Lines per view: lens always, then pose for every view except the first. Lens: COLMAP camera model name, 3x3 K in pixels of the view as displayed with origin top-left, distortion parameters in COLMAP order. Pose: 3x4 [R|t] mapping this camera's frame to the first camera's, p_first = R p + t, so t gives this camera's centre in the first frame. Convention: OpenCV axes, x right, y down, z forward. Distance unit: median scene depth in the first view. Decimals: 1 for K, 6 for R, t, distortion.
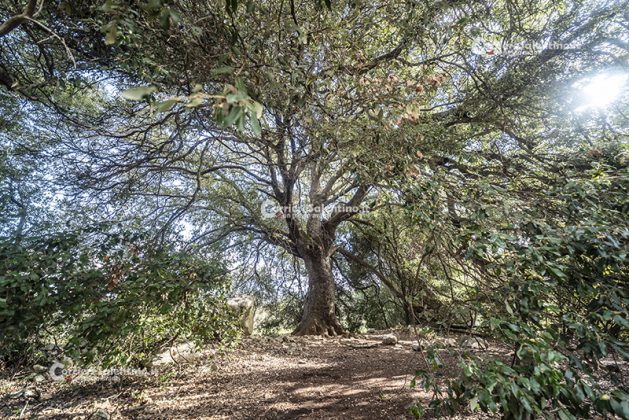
lens RADIAL K [[232.9, 0, 314.5], [0, 232.9, 210.0], [0, 0, 1]] dist [0.050798, -0.017258]
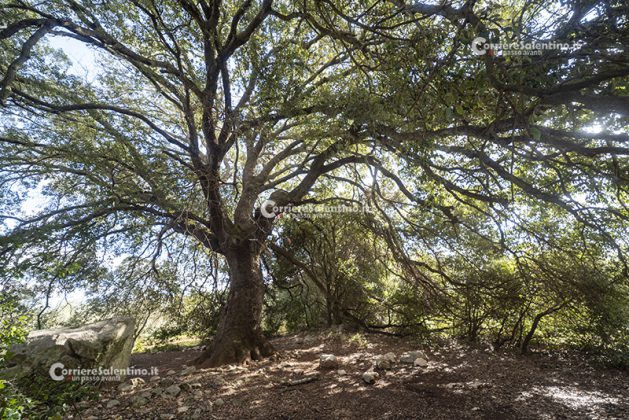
lens RADIAL K [[232.9, 0, 314.5], [0, 232.9, 210.0], [0, 0, 1]] dist [0.050798, -0.017258]
pose [[0.945768, 0.107235, 0.306633, -0.017708], [-0.115795, 0.993225, 0.009804, 0.014207], [-0.303504, -0.044779, 0.951777, 0.135363]]
